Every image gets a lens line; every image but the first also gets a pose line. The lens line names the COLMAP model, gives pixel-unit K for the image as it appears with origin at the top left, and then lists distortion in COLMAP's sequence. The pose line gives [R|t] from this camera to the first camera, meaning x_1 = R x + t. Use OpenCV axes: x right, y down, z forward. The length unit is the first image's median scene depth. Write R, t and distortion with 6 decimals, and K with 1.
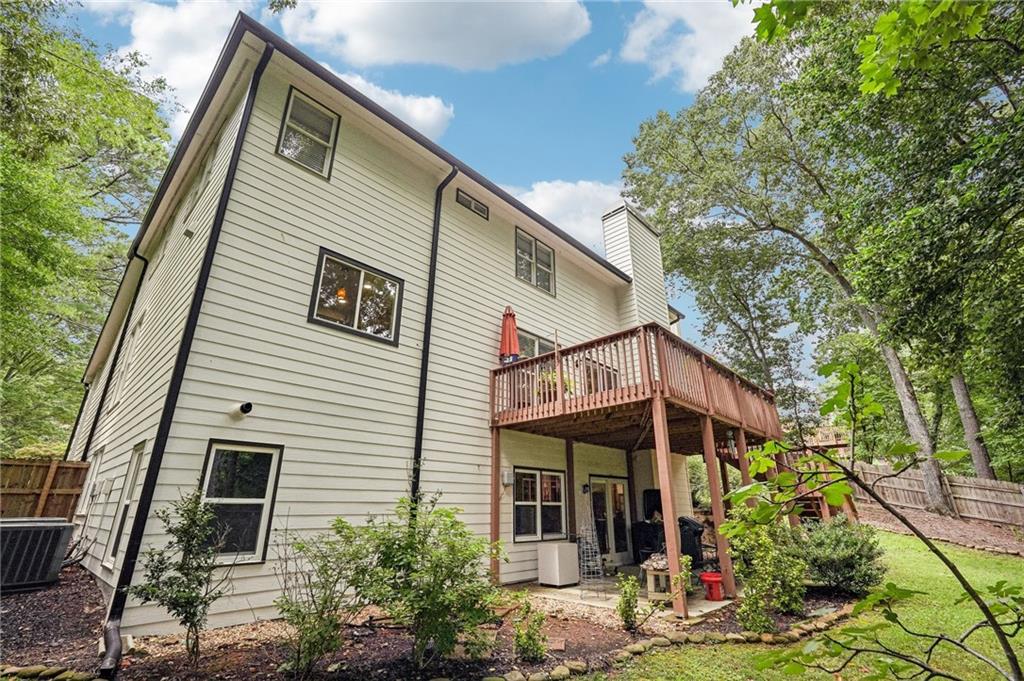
lens RADIAL K [[454.9, 0, 512.0], [0, 454.9, 340.5], [0, 0, 1]] dist [-0.000215, -0.000090]
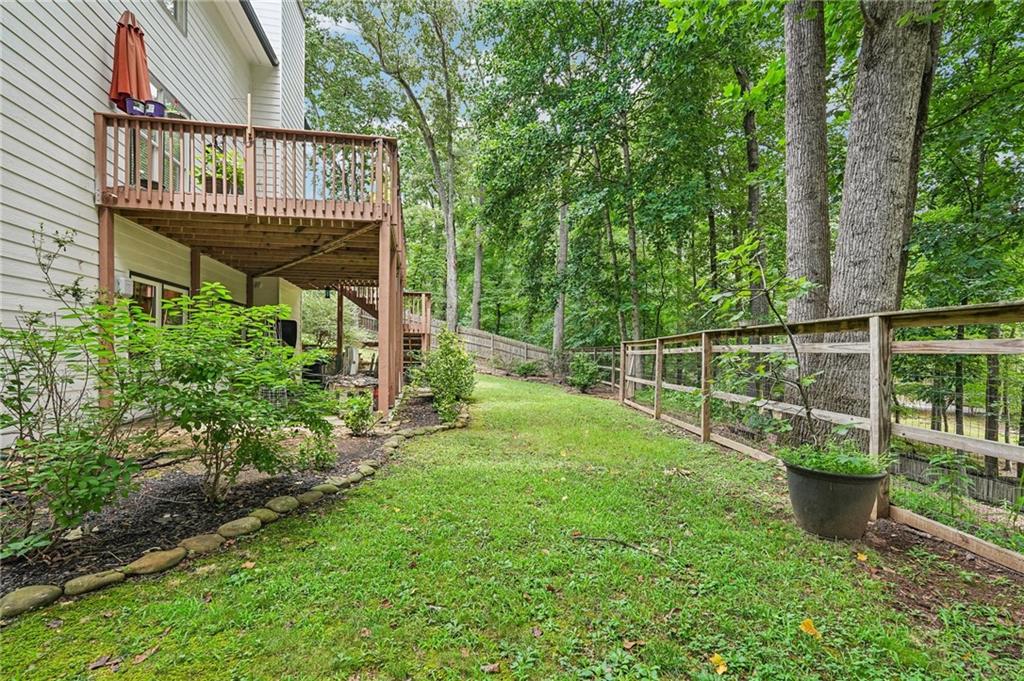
lens RADIAL K [[465.7, 0, 513.6], [0, 465.7, 358.1], [0, 0, 1]] dist [0.000487, 0.000050]
pose [[0.567028, -0.004115, 0.823688, -0.250540], [-0.291177, 0.934421, 0.205115, 0.085092], [-0.770516, -0.356146, 0.528645, 0.130969]]
